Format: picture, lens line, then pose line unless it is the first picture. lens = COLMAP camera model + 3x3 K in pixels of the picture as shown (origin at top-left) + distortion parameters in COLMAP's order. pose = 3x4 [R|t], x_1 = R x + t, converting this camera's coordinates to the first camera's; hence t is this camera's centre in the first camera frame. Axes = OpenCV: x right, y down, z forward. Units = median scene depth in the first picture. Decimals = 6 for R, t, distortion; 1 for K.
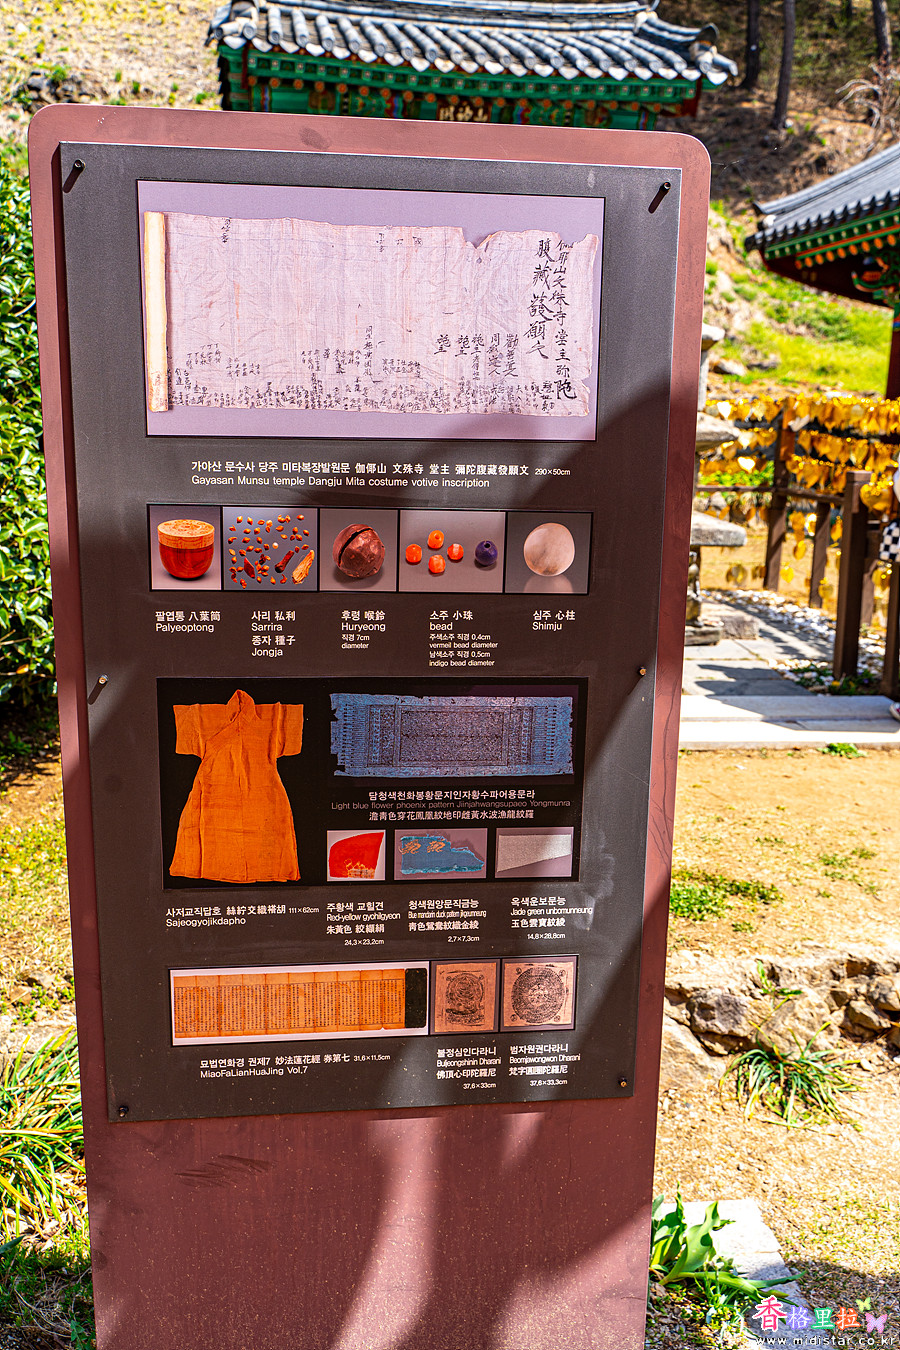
lens RADIAL K [[1155.4, 0, 450.0], [0, 1155.4, 675.0], [0, 0, 1]] dist [-0.005082, -0.001426]
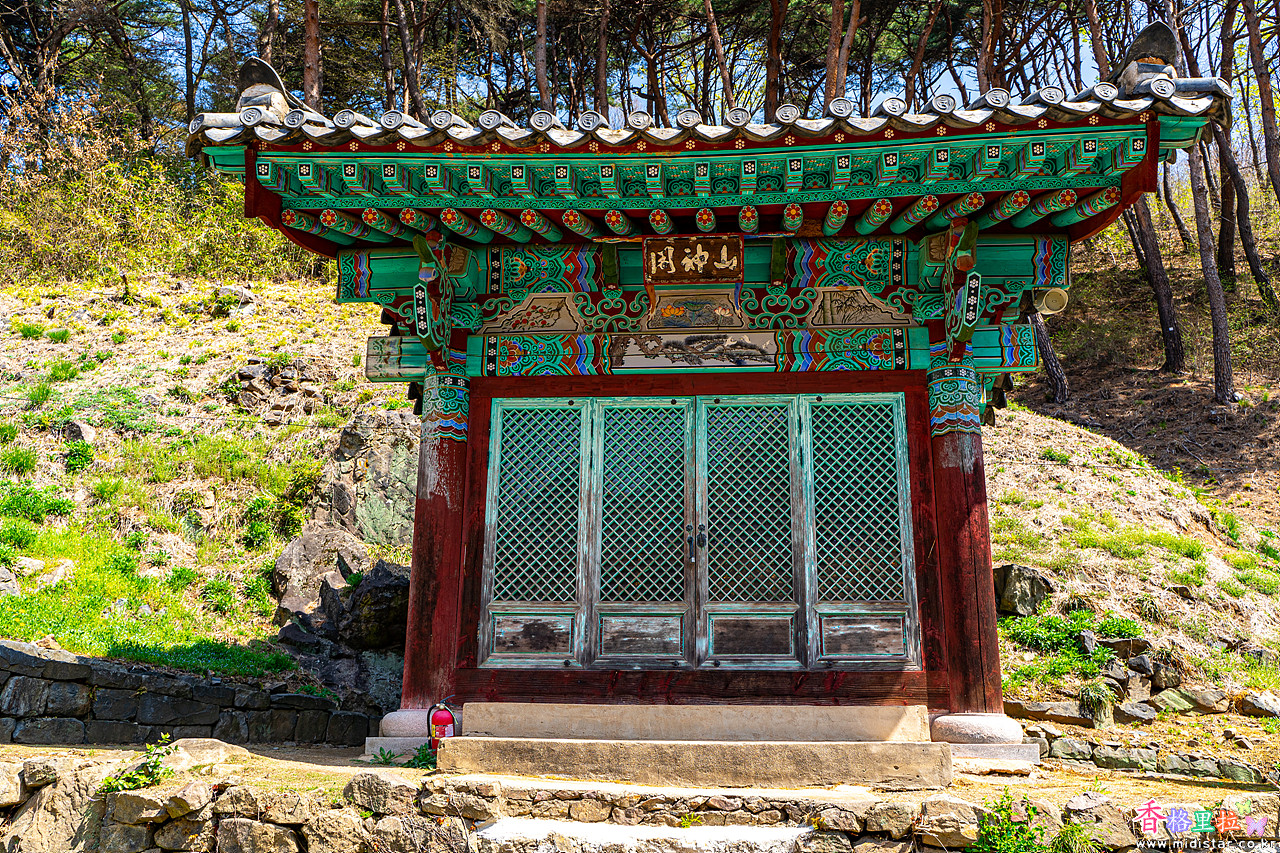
lens RADIAL K [[1095.5, 0, 640.0], [0, 1095.5, 426.5], [0, 0, 1]] dist [-0.005082, -0.001426]
pose [[0.975975, -0.074320, -0.204815, 0.061451], [-0.034205, 0.876108, -0.480899, -0.118728], [0.215181, 0.476351, 0.852518, 0.419229]]
